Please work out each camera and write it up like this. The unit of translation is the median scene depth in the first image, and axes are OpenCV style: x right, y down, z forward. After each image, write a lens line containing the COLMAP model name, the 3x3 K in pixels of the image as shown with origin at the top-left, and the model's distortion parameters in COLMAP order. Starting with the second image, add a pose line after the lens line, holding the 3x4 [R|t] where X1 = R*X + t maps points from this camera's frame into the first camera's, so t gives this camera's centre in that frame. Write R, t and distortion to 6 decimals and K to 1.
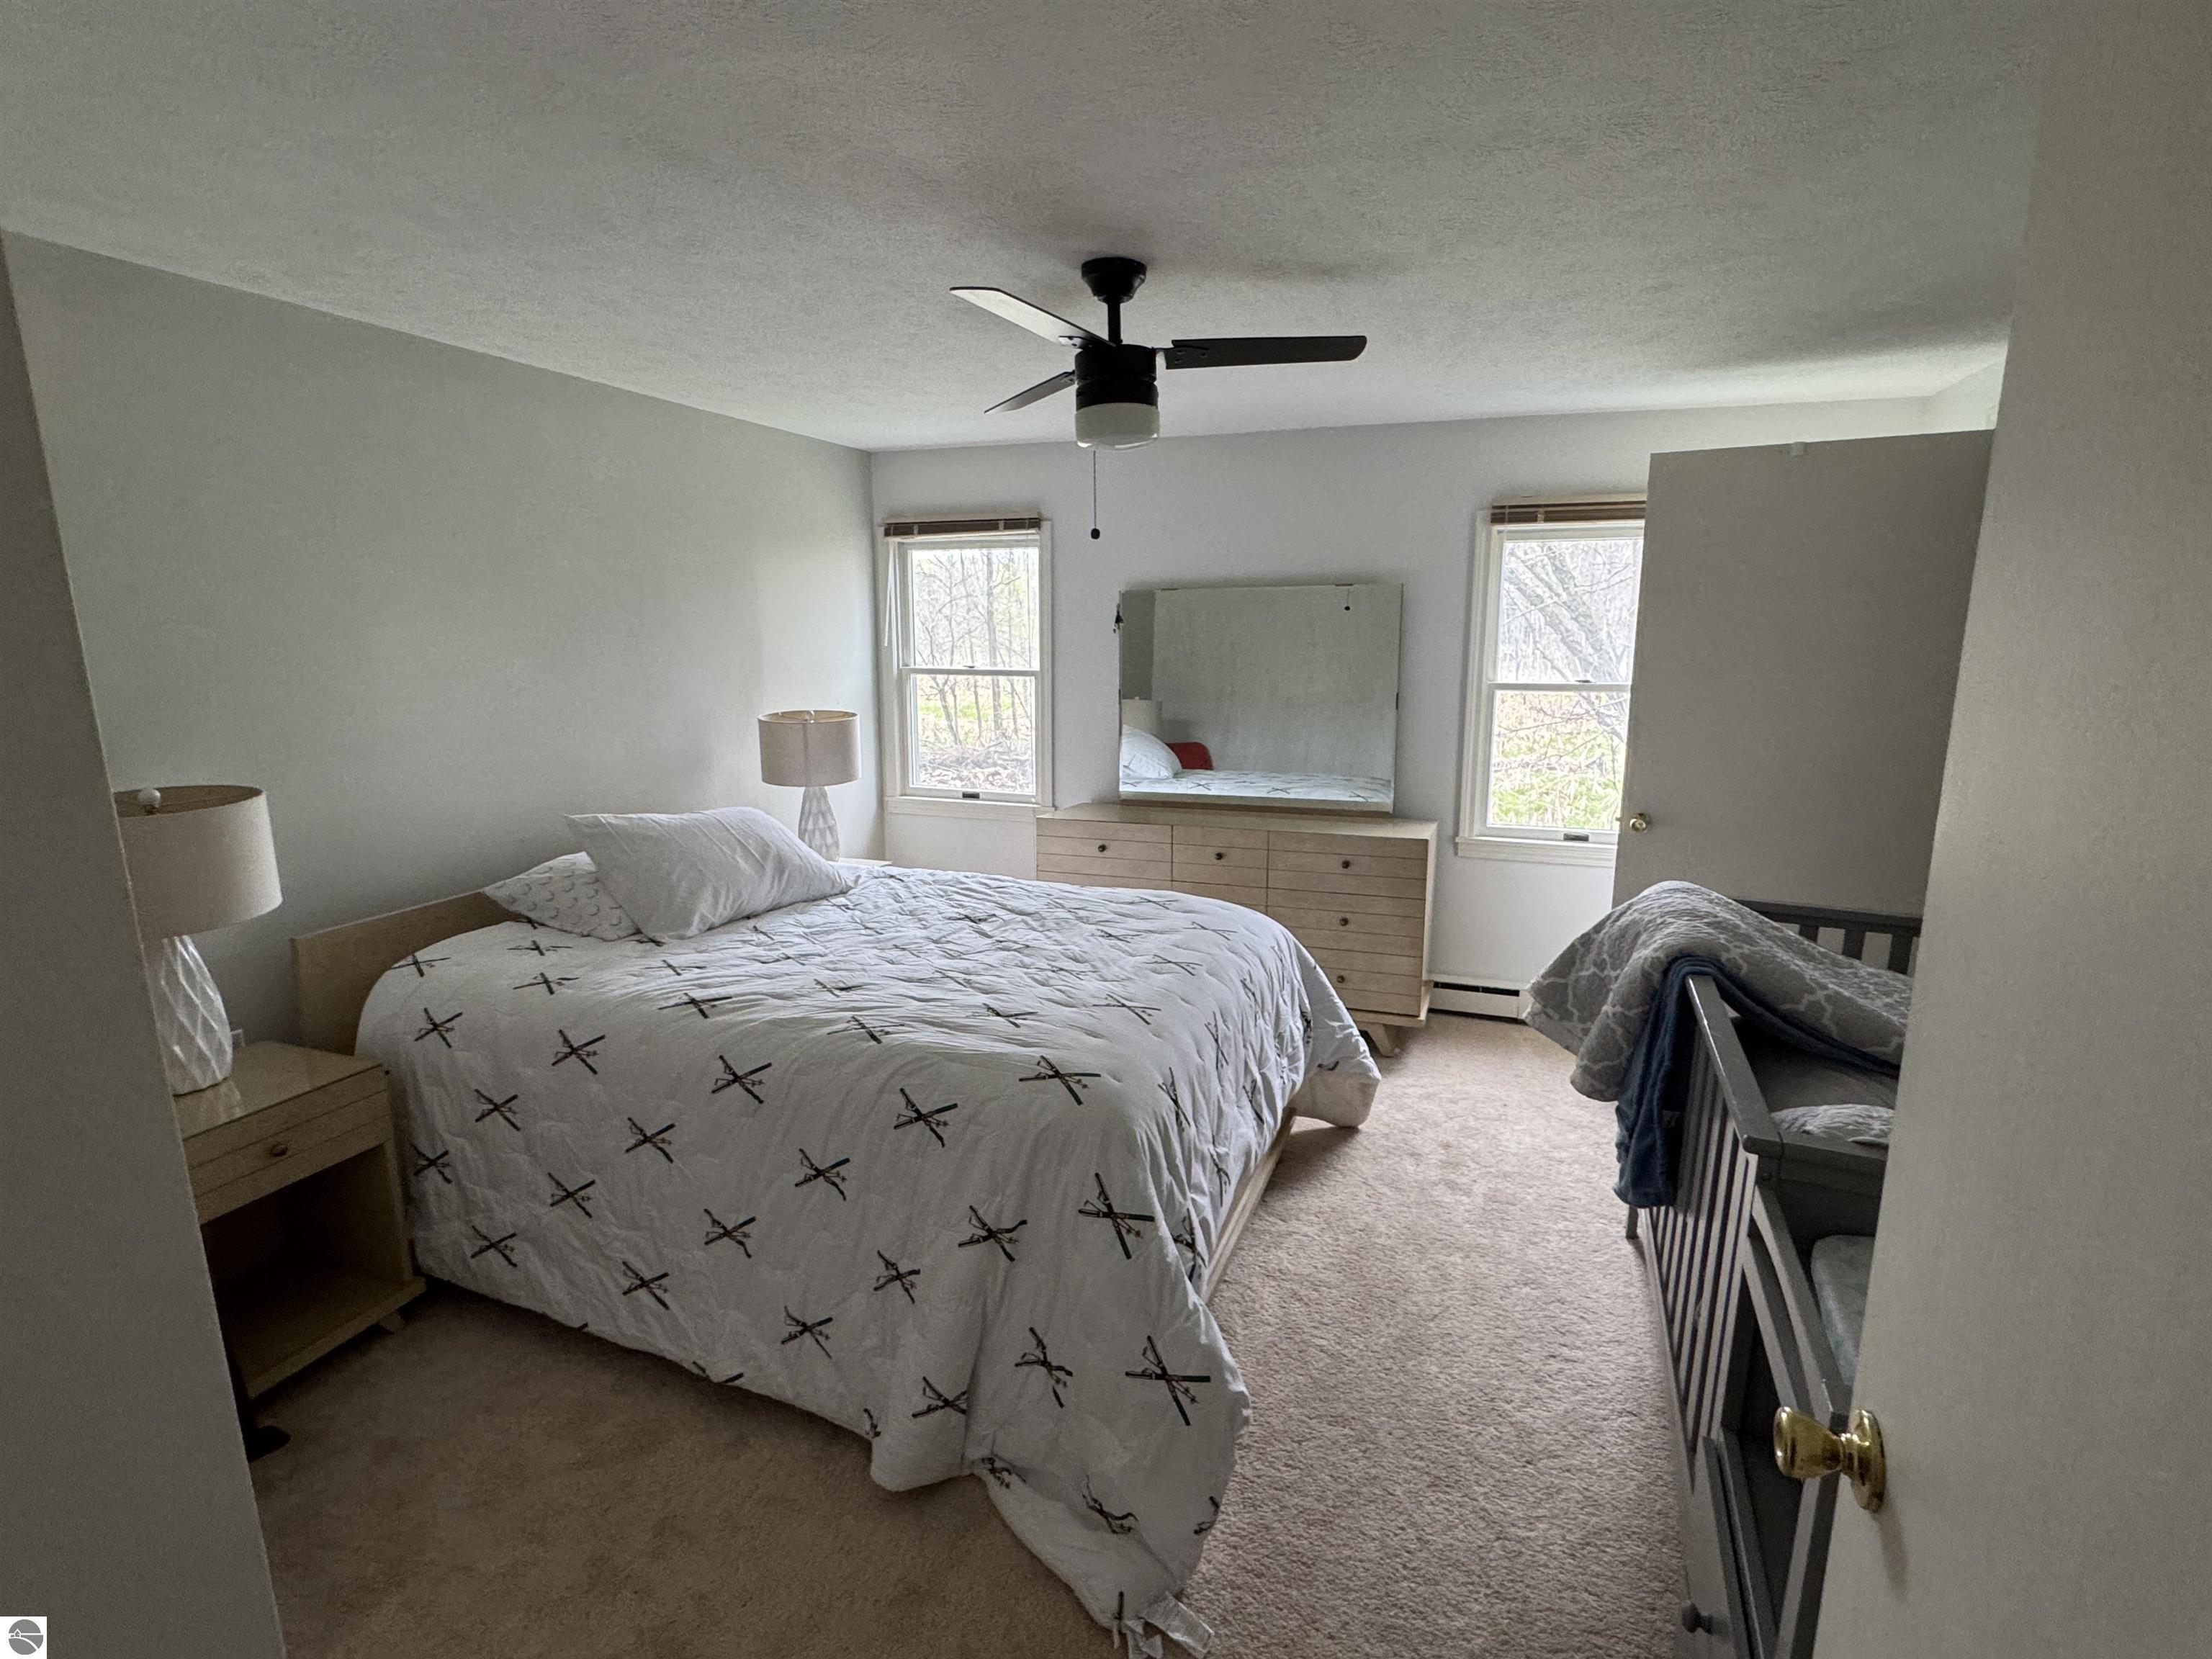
lens RADIAL K [[1070.1, 0, 1103.4], [0, 1070.1, 825.1], [0, 0, 1]] dist [-0.001420, -0.000476]
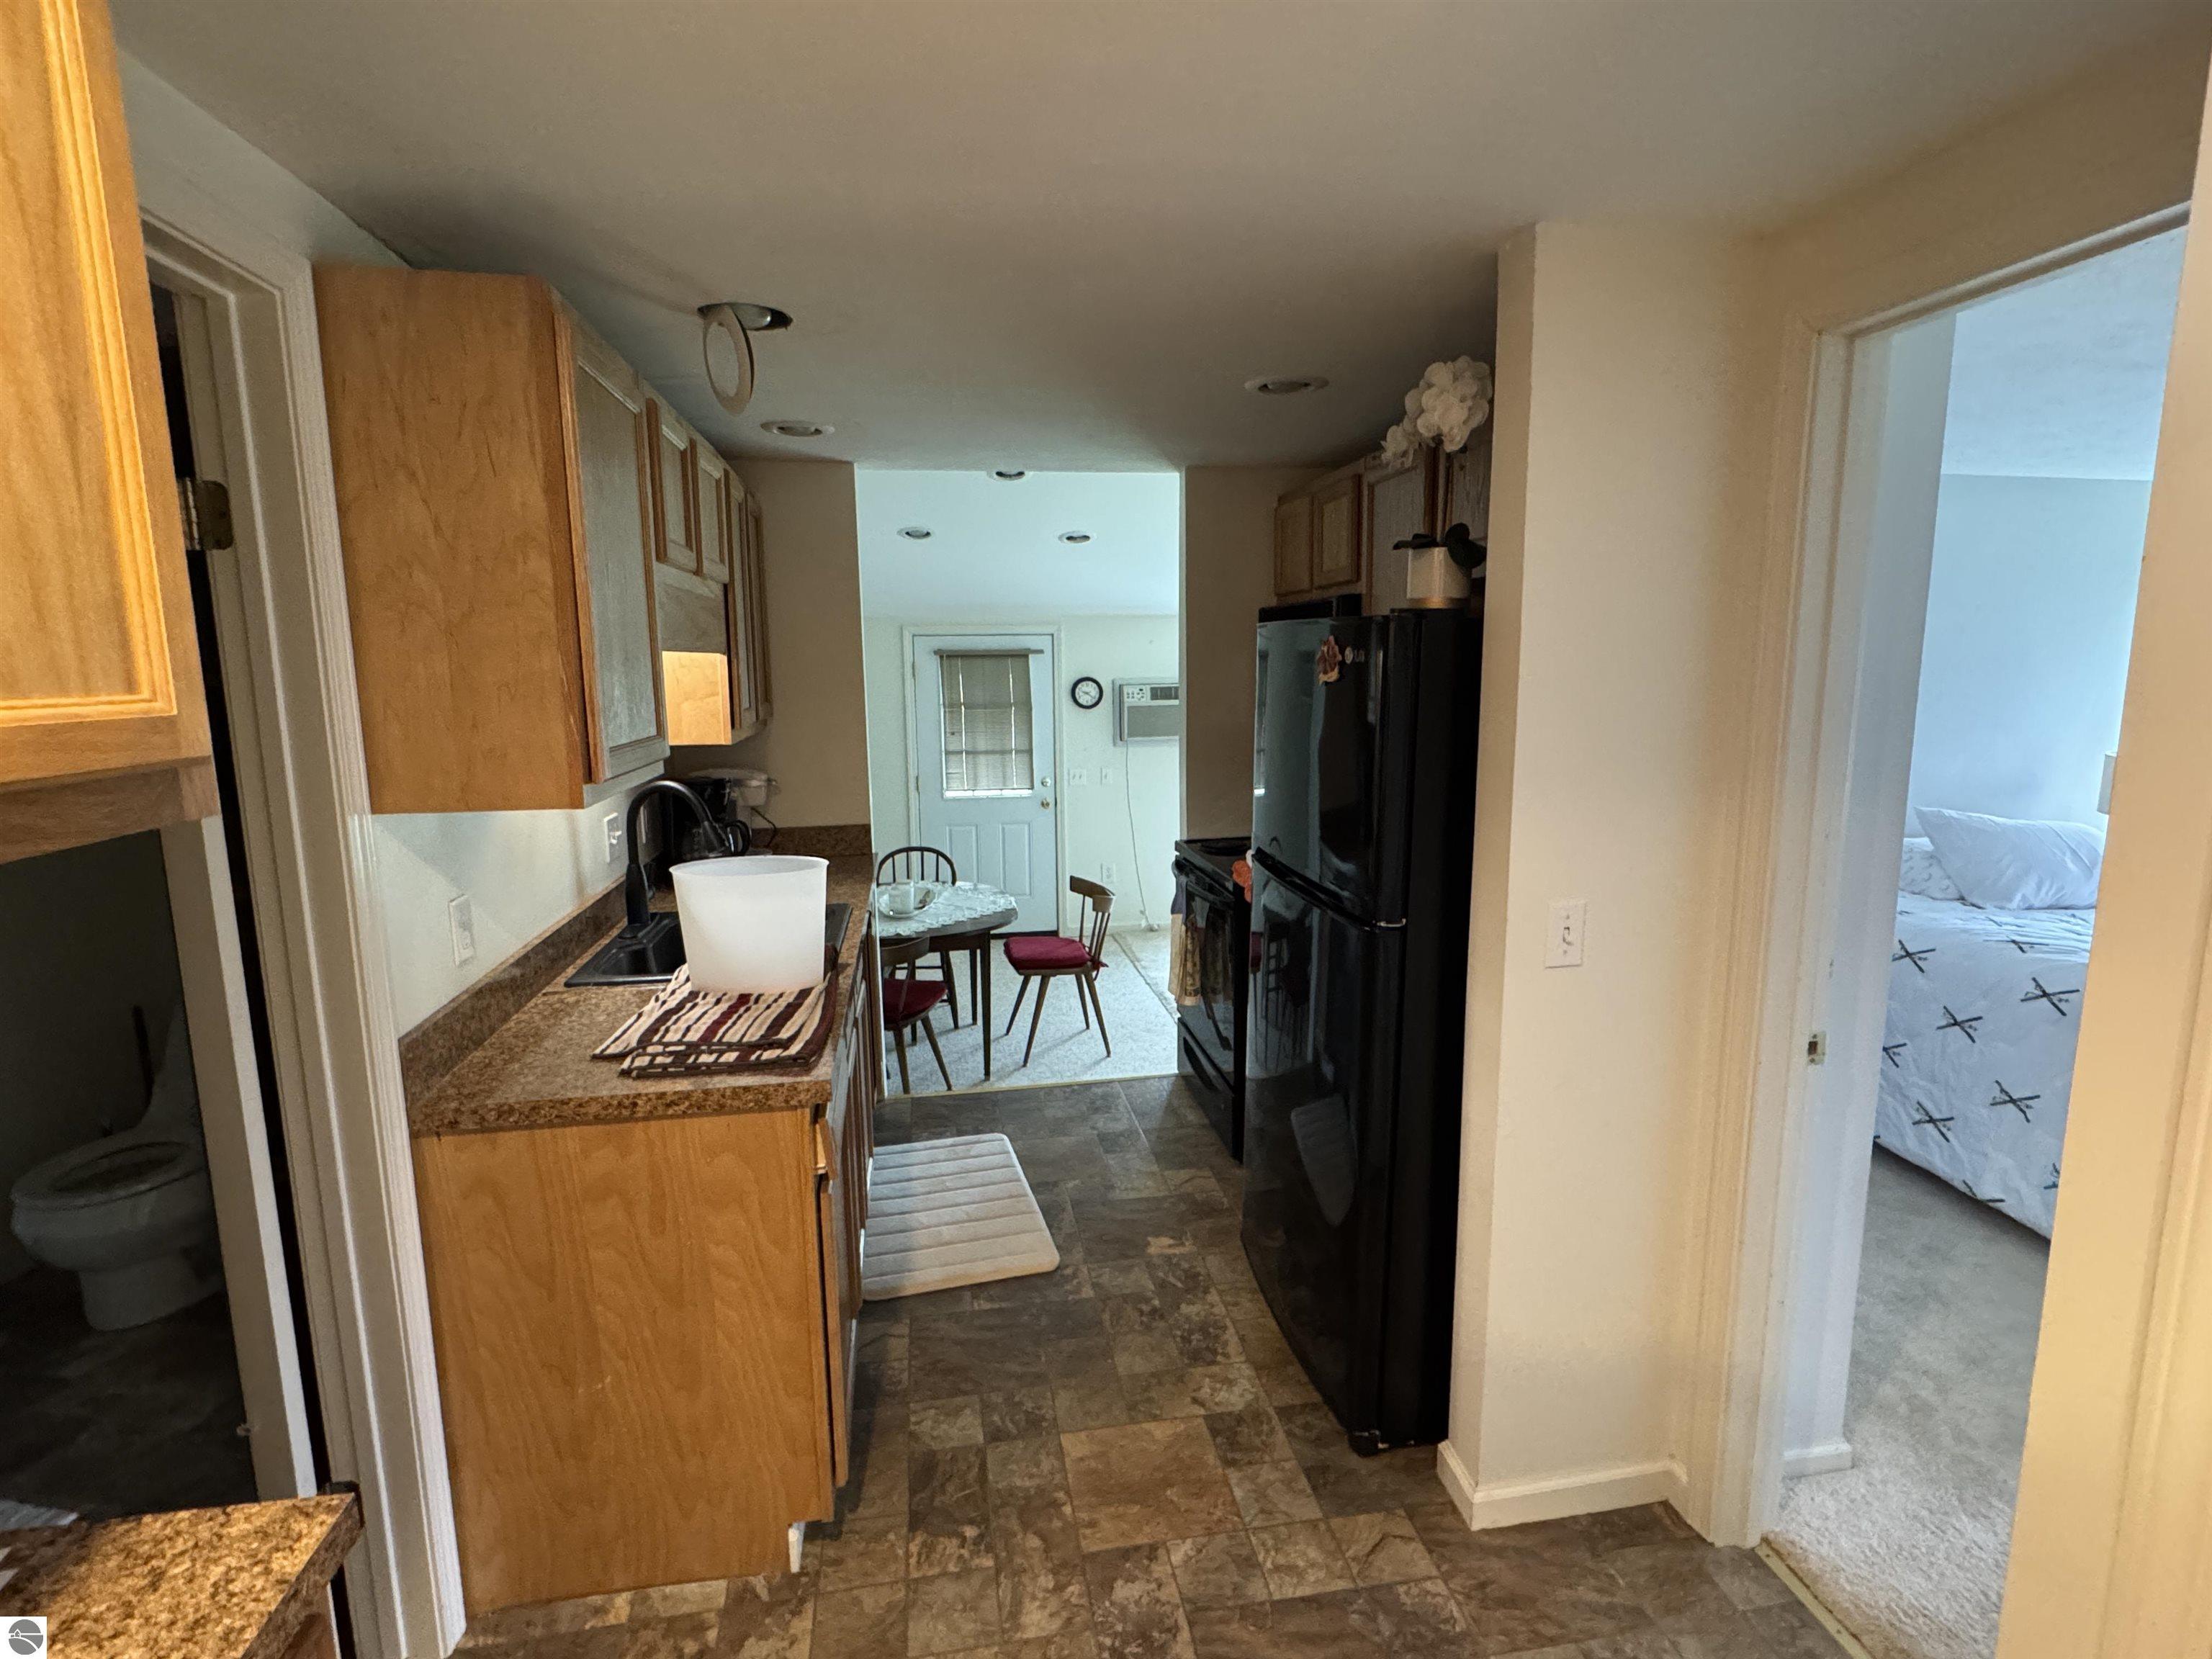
lens RADIAL K [[1111.6, 0, 1106.0], [0, 1111.6, 829.5], [0, 0, 1]] dist [0.000127, -0.000424]
pose [[0.518225, 0.141816, -0.843405, 0.197947], [-0.177570, 0.982508, 0.056099, 0.155123], [0.836607, 0.120691, 0.534342, -0.766193]]
